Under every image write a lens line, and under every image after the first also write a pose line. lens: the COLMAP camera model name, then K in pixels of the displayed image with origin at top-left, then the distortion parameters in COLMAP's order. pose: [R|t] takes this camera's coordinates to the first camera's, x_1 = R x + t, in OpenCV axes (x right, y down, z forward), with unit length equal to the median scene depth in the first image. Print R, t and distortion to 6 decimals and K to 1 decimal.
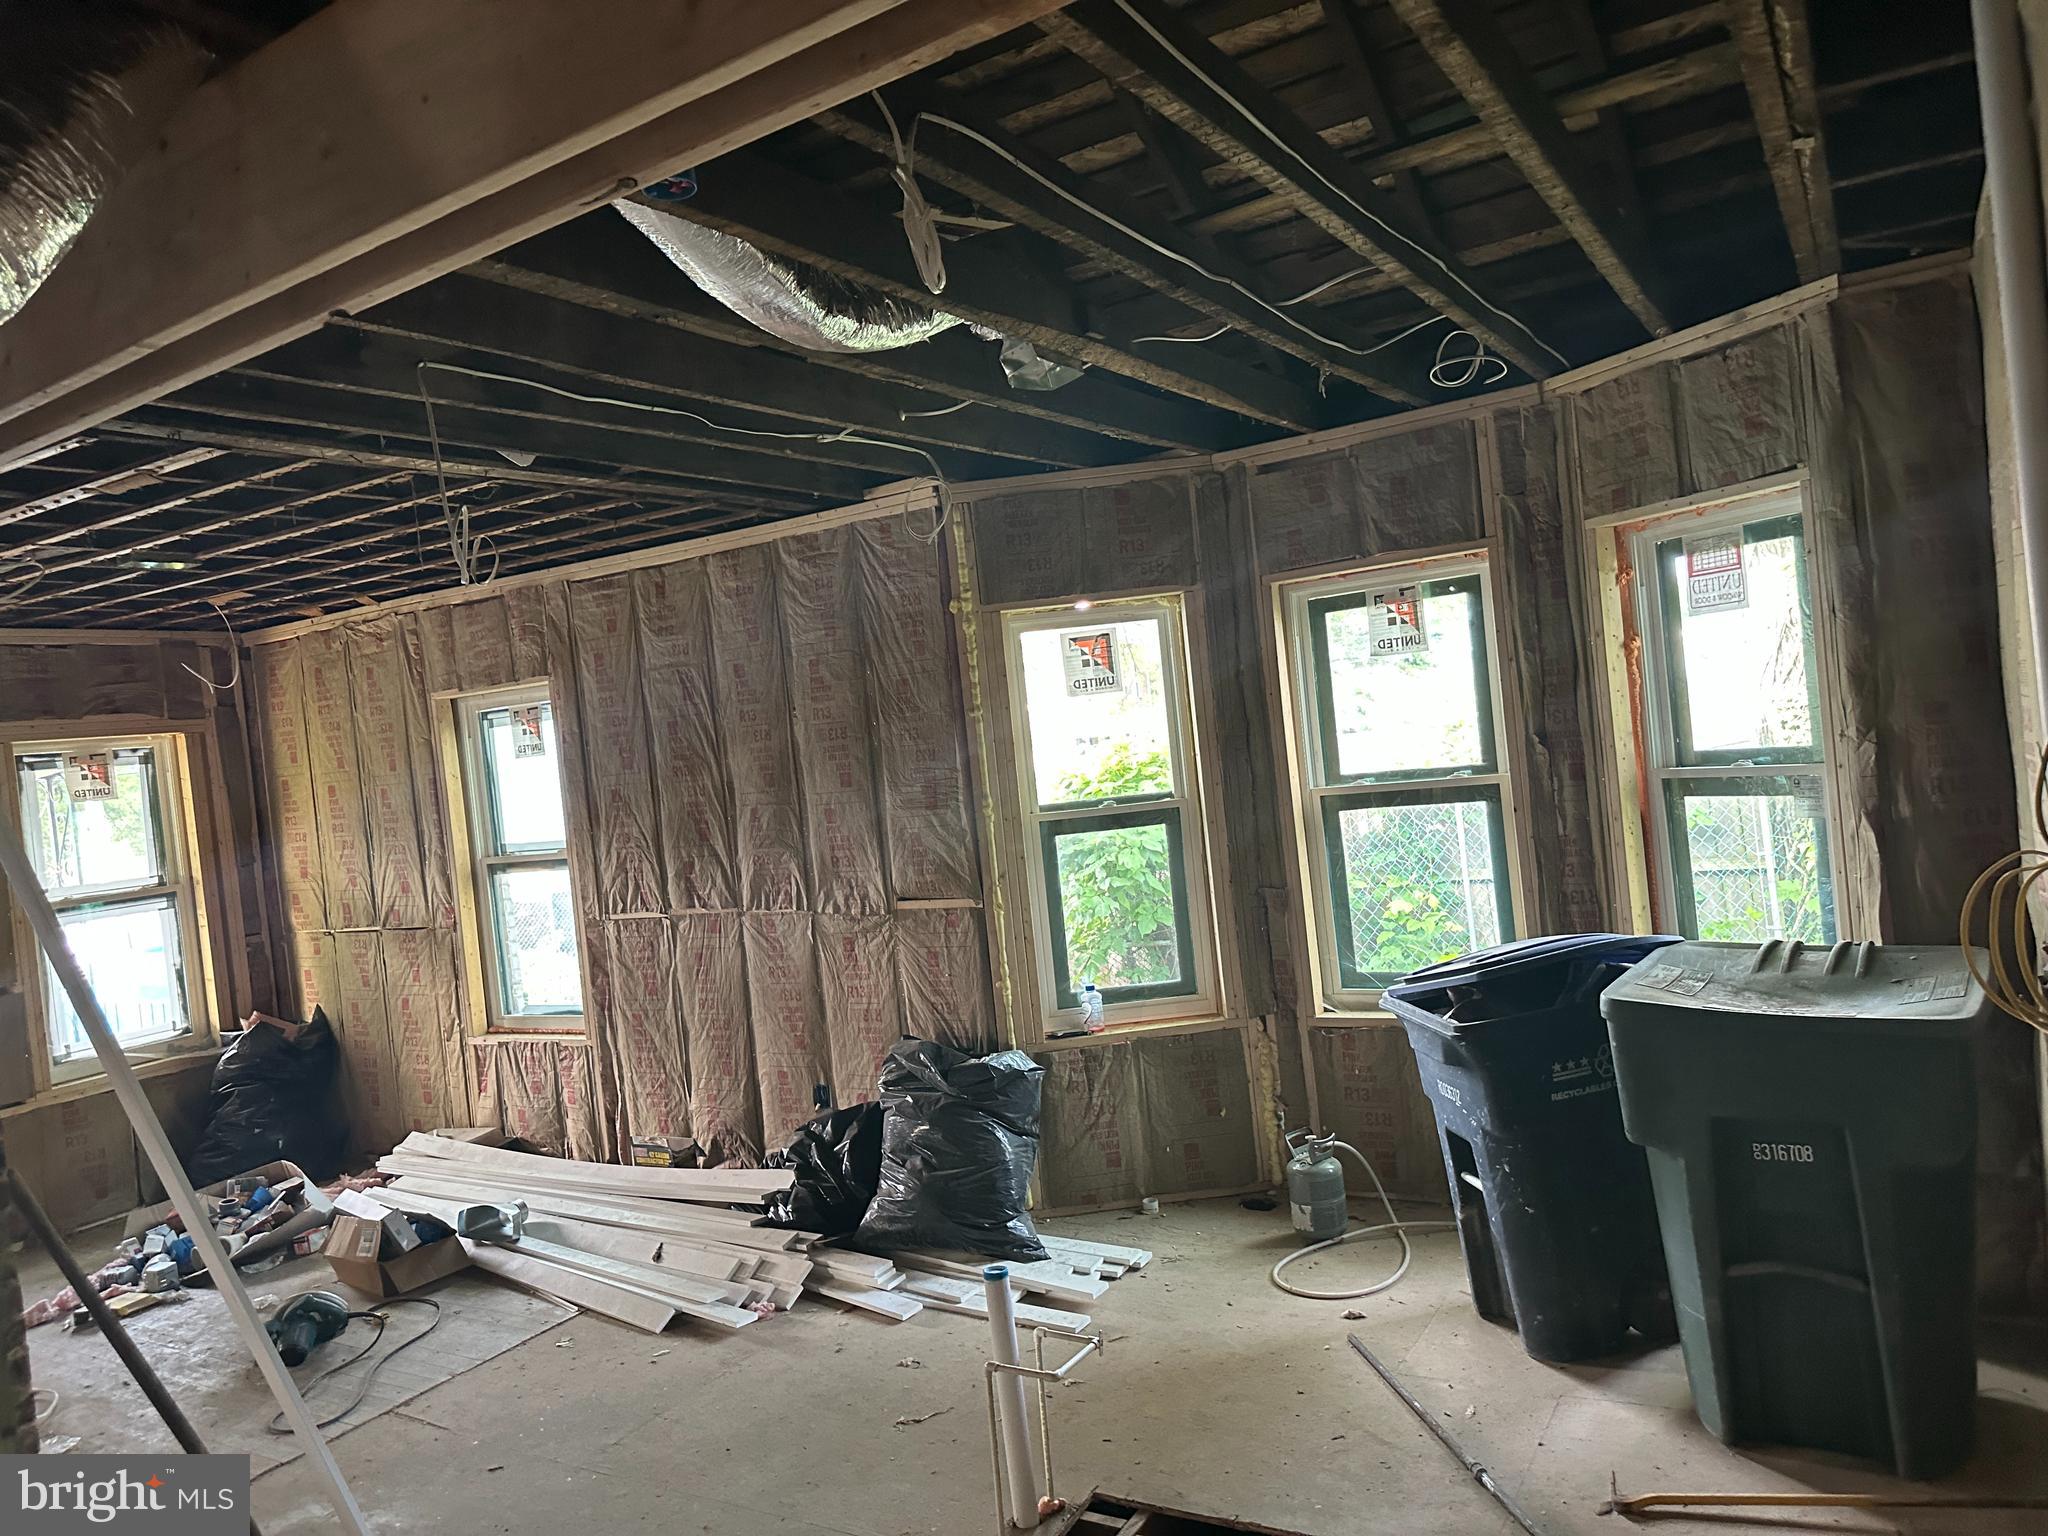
lens RADIAL K [[1482.2, 0, 1031.4], [0, 1482.2, 776.7], [0, 0, 1]] dist [0.115805, -0.182613]
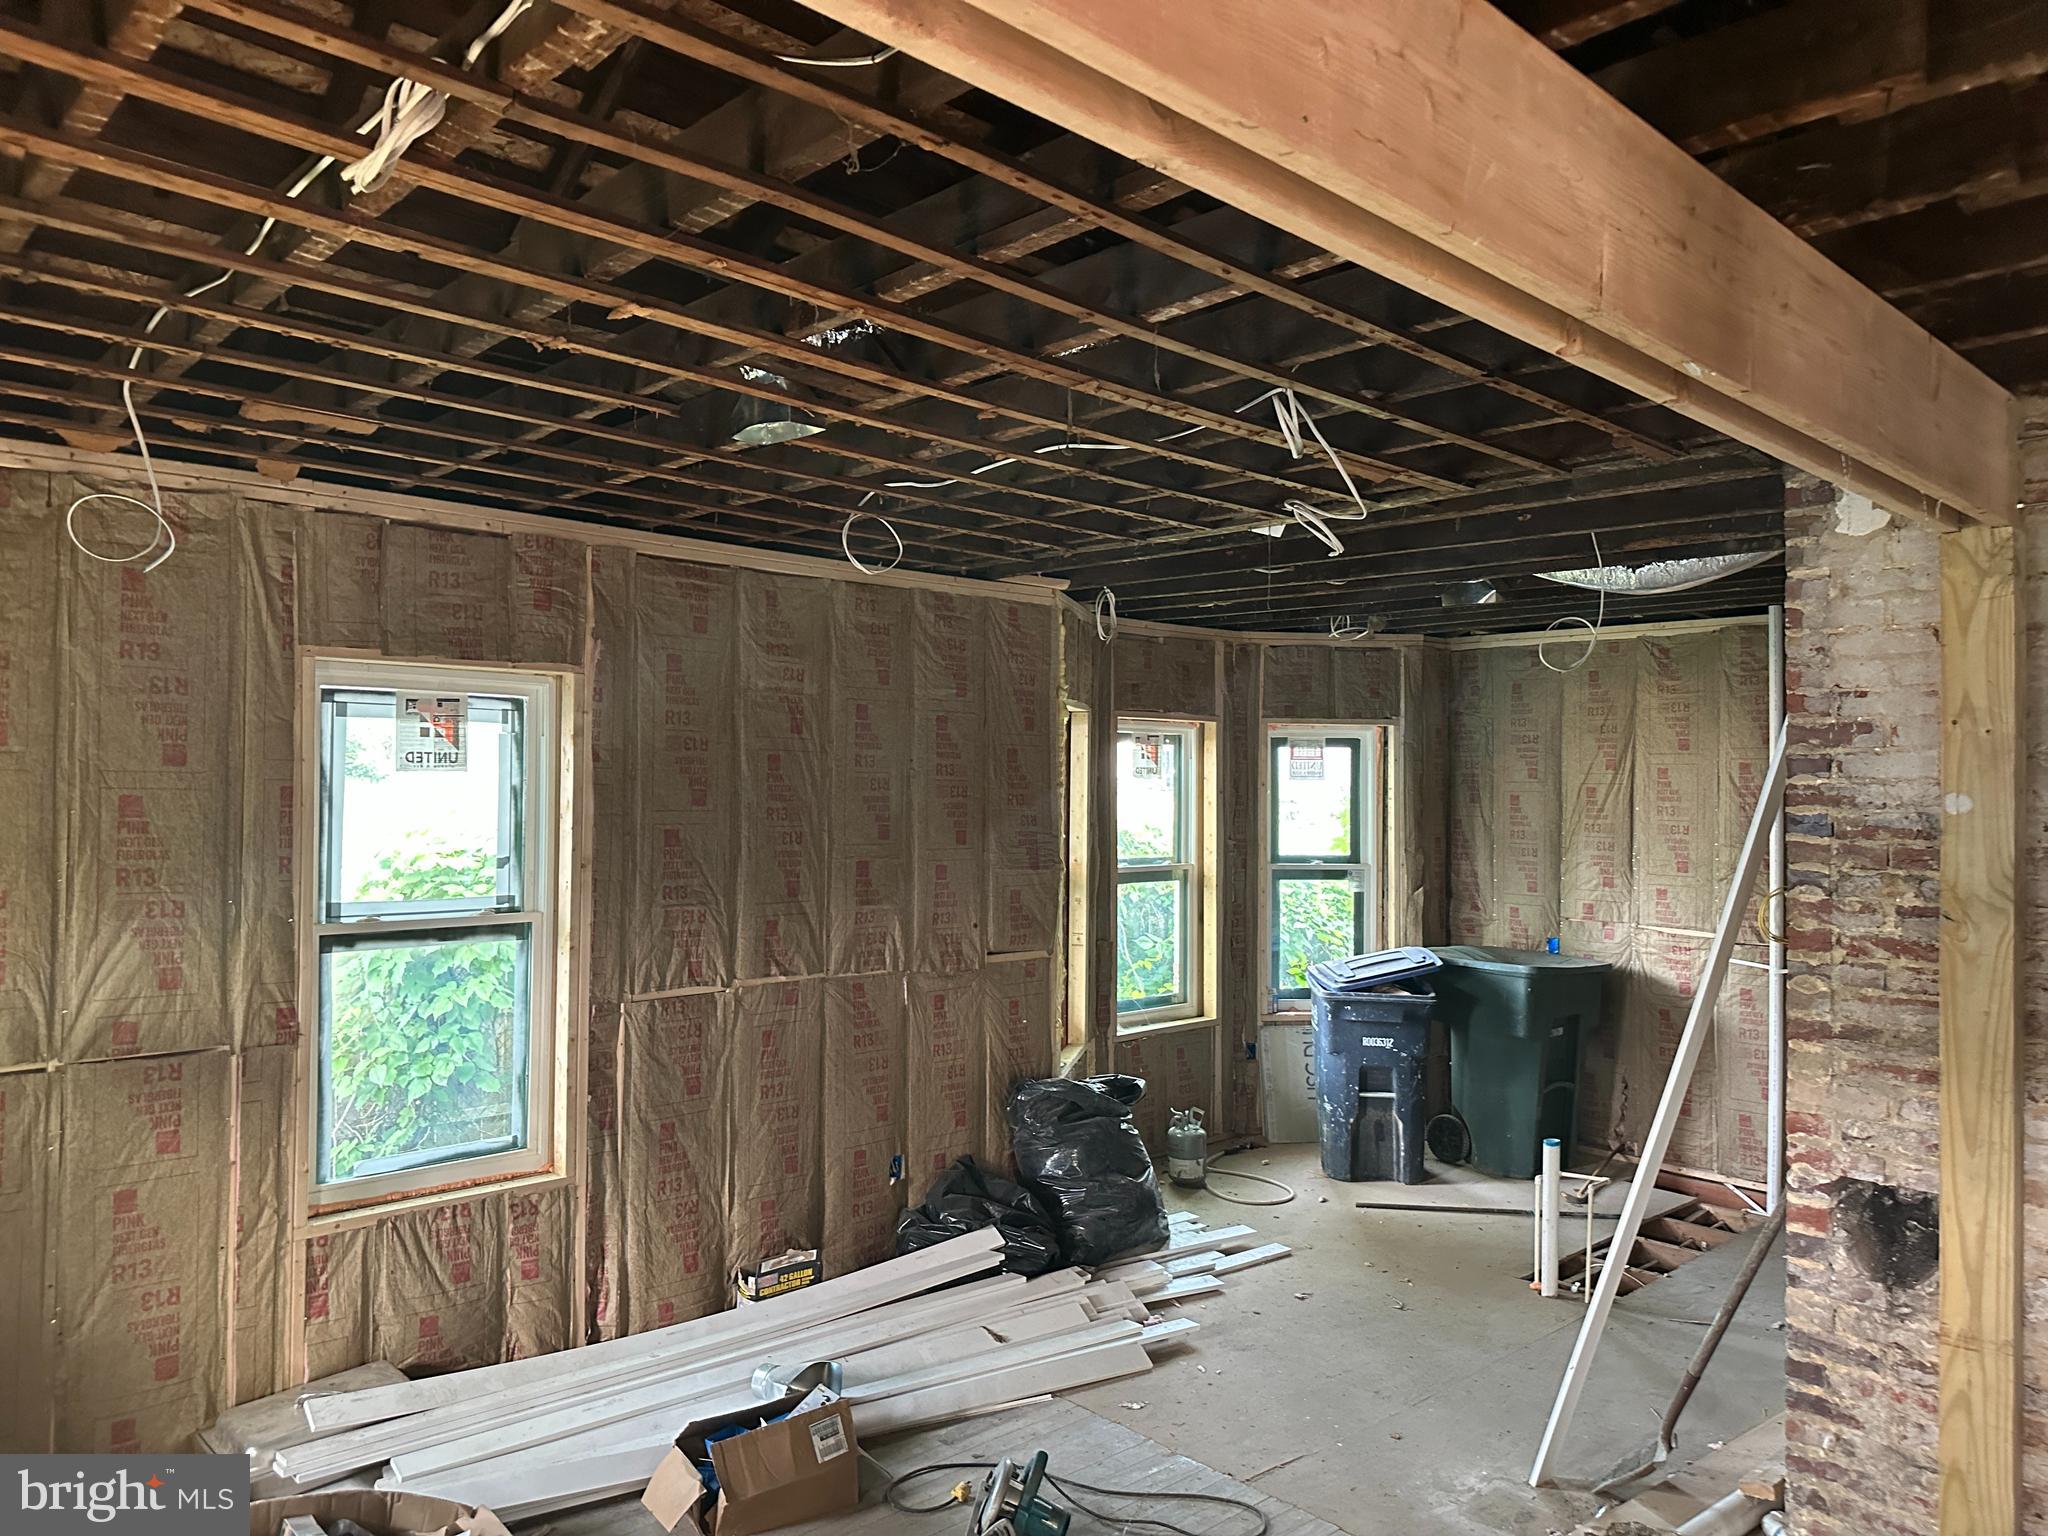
lens RADIAL K [[1428.5, 0, 1025.0], [0, 1428.5, 793.2], [0, 0, 1]] dist [0.108175, -0.153098]
pose [[0.261740, 0.107361, 0.959149, -1.049198], [-0.000475, 0.993808, -0.111111, 0.080440], [-0.965138, 0.028626, 0.260170, 0.692207]]
